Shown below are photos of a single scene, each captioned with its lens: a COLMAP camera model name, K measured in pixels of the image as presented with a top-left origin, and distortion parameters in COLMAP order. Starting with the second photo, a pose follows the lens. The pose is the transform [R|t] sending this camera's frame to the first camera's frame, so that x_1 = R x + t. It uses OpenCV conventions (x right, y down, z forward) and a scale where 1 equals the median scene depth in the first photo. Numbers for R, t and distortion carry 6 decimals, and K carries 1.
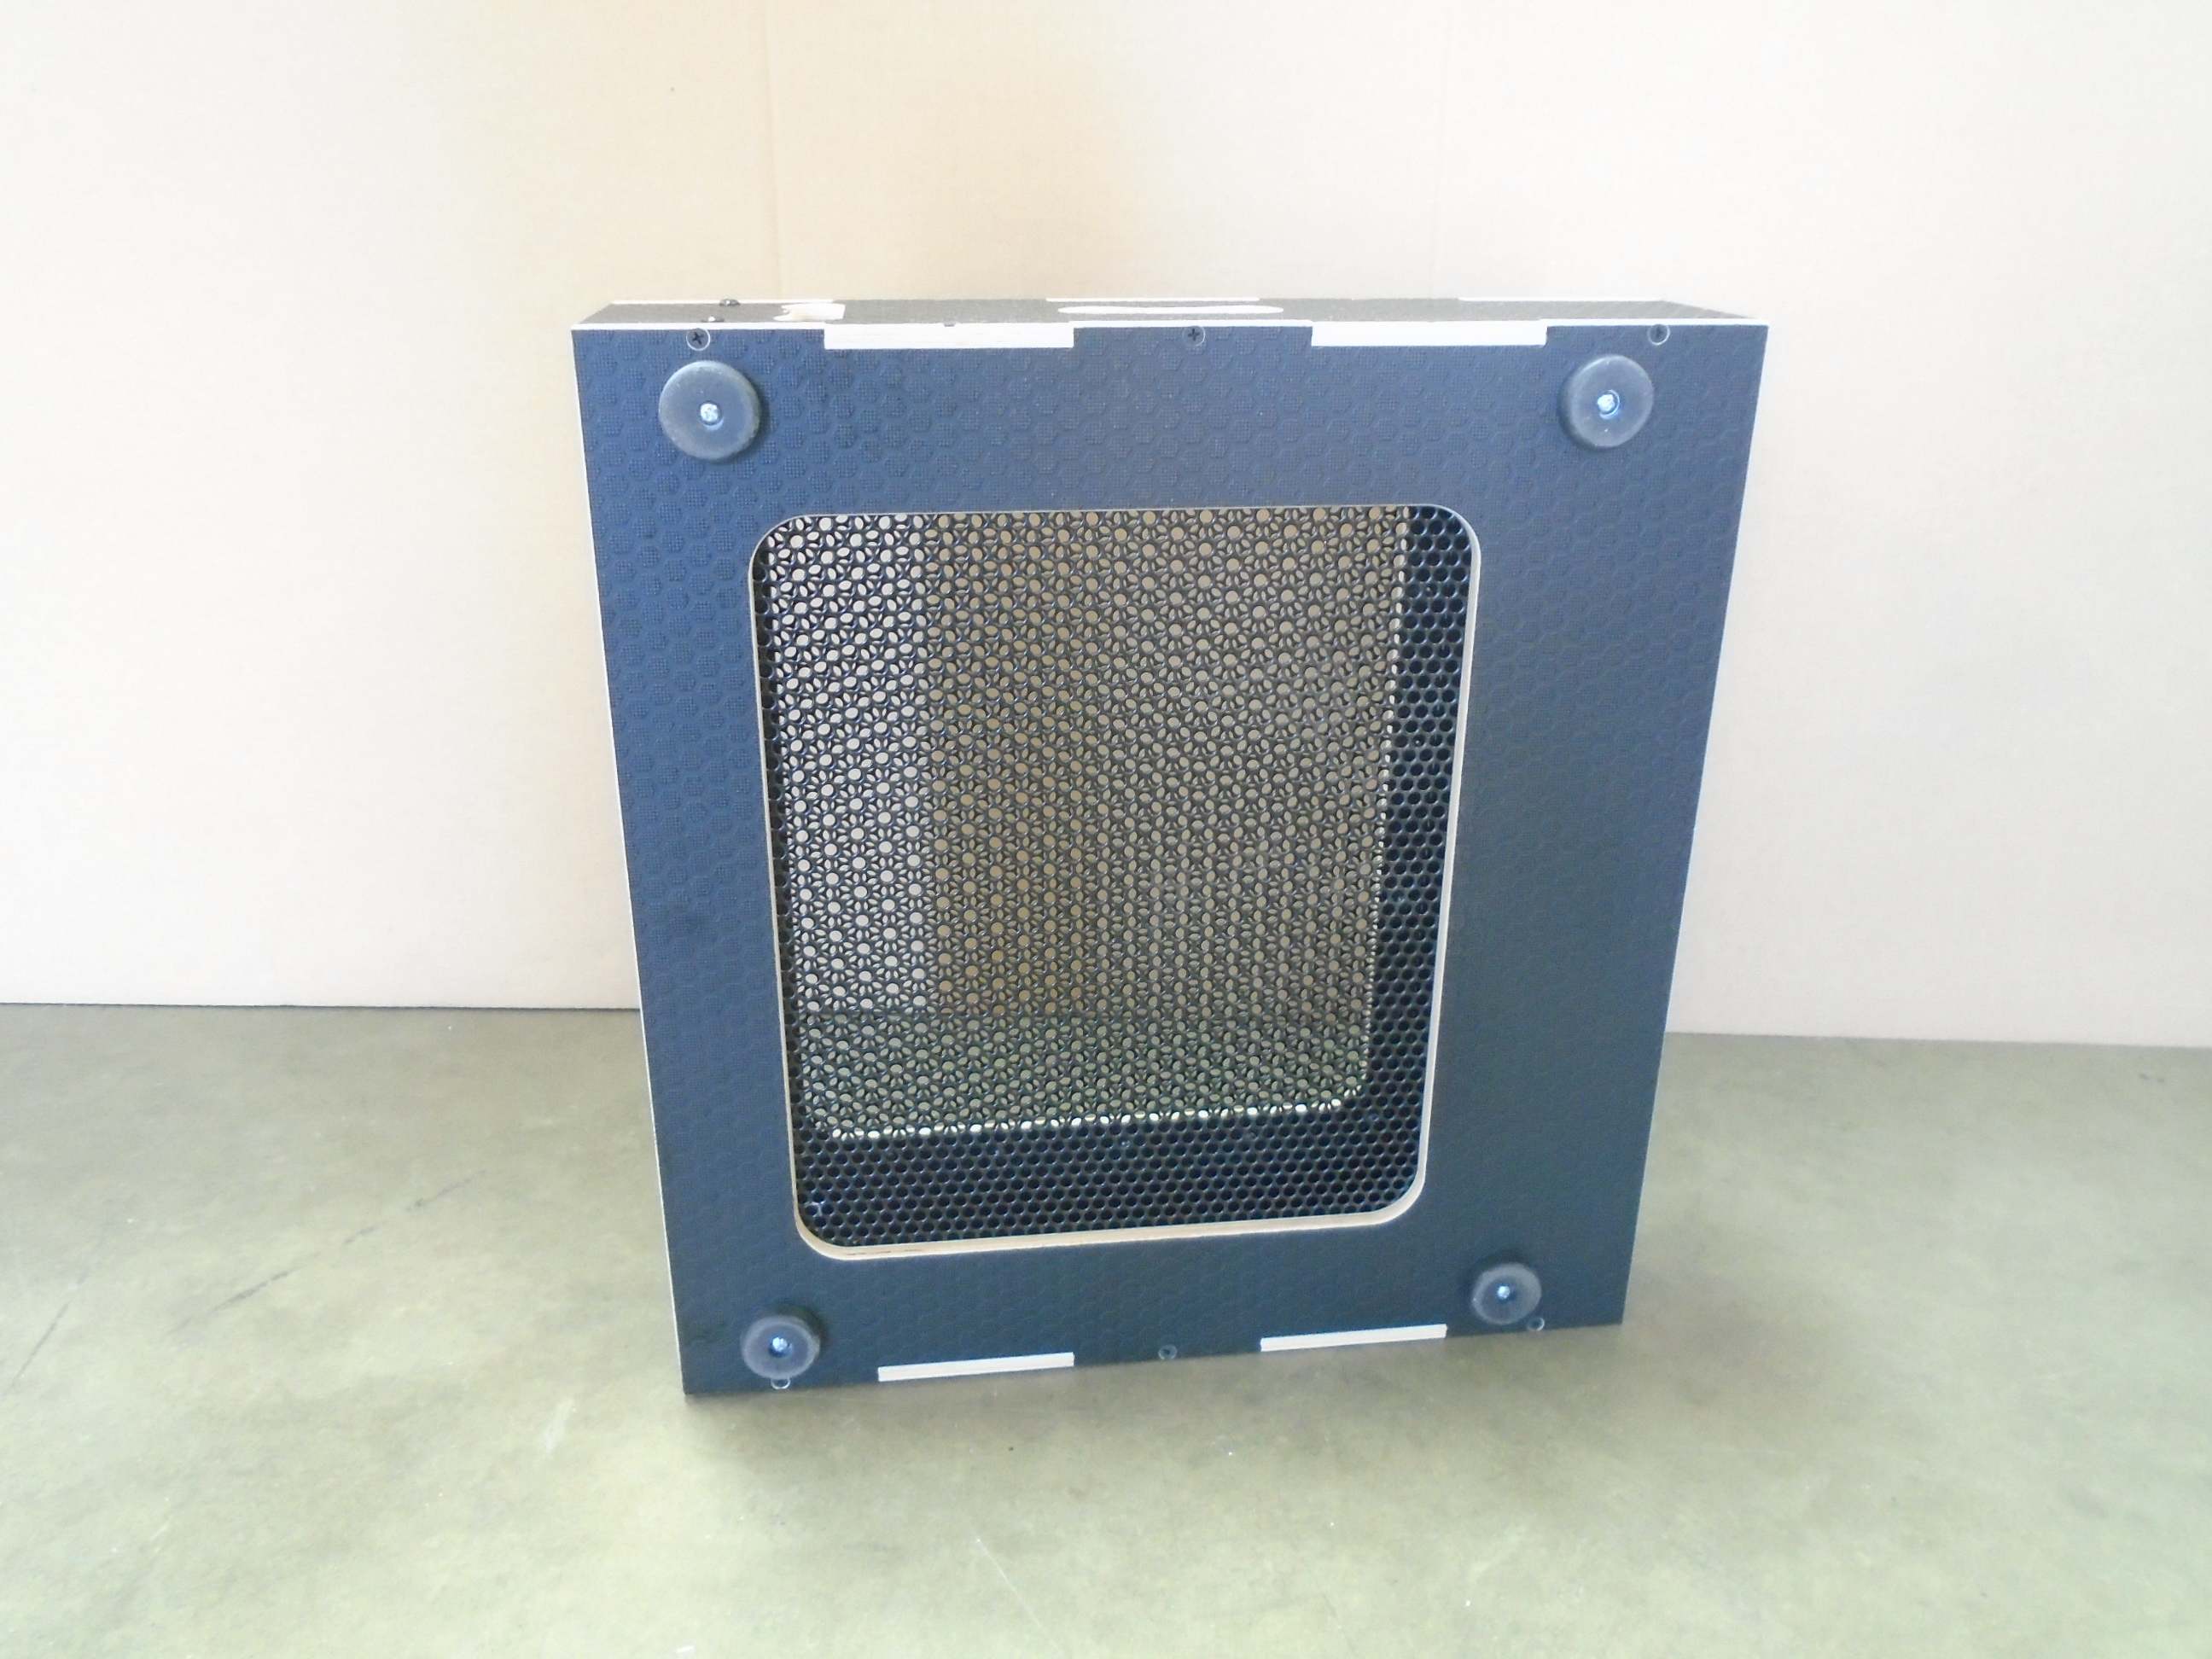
lens RADIAL K [[1699.3, 0, 1101.3], [0, 1699.3, 813.0], [0, 0, 1]] dist [-0.008047, -0.002427]
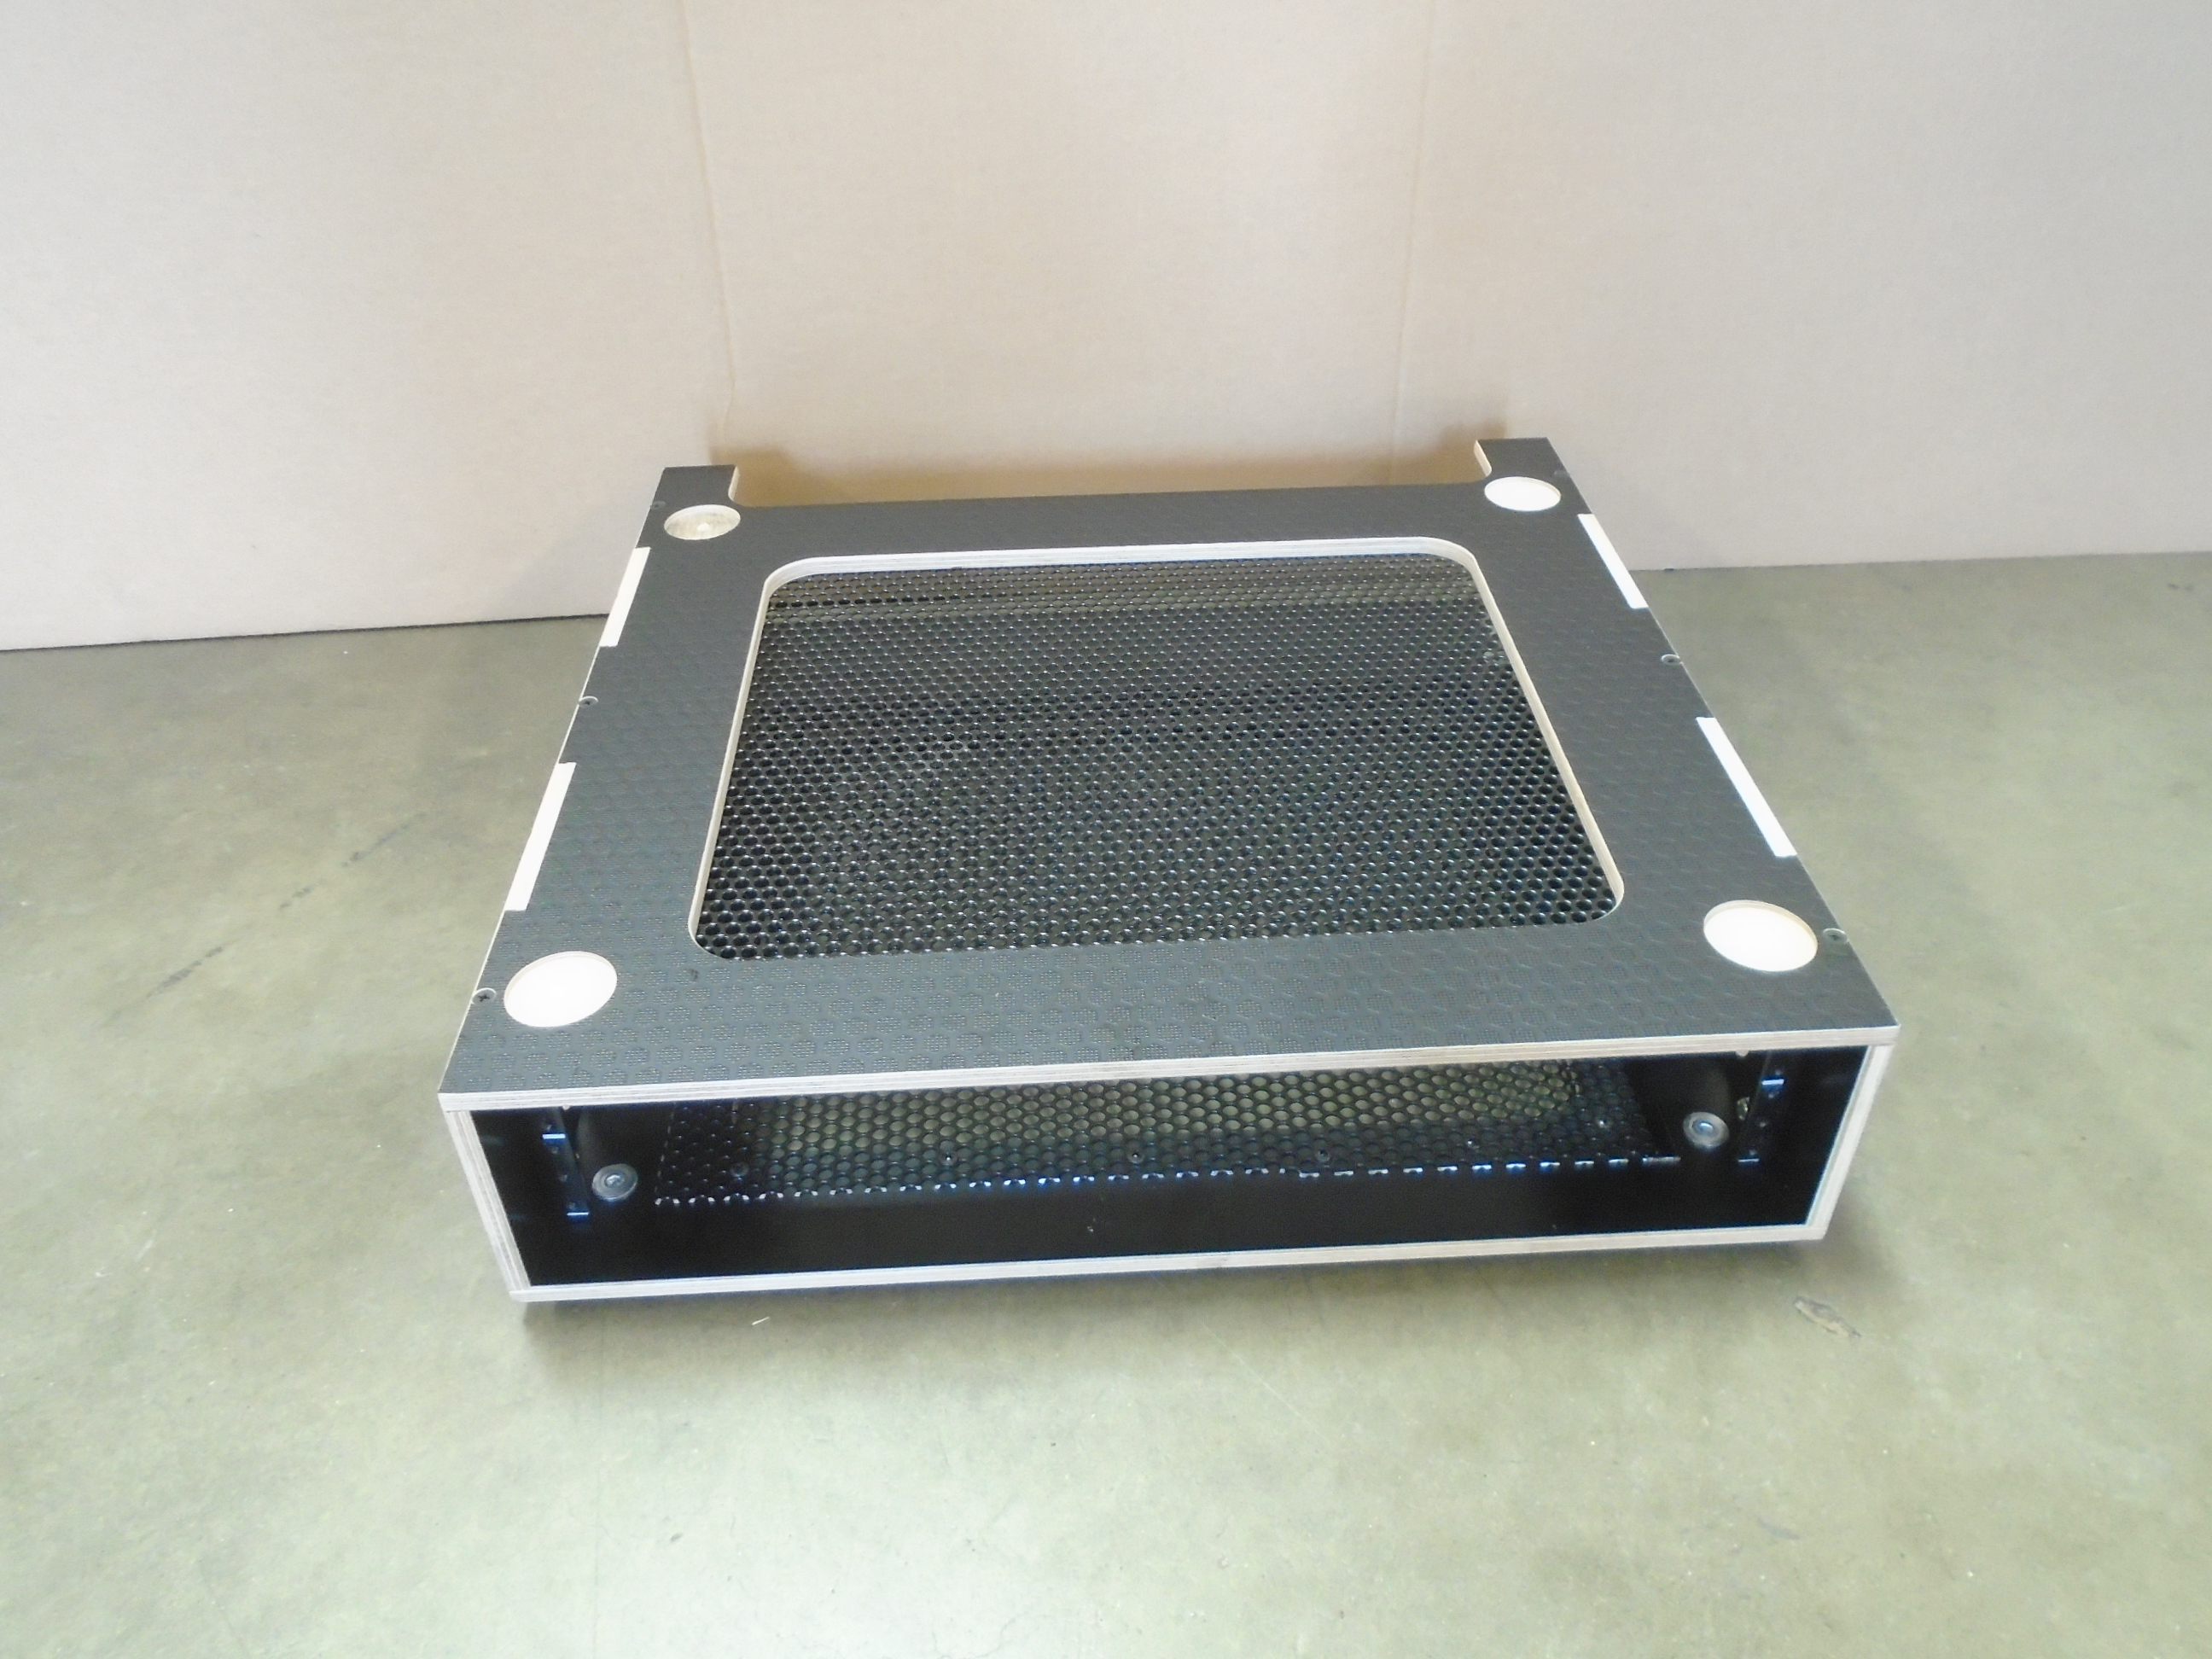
lens RADIAL K [[1699.3, 0, 1101.3], [0, 1699.3, 813.0], [0, 0, 1]] dist [-0.008047, -0.002427]
pose [[0.994578, -0.074879, 0.072162, -0.082955], [0.052979, 0.961960, 0.268003, -0.011354], [-0.089485, -0.262727, 0.960712, 0.126498]]
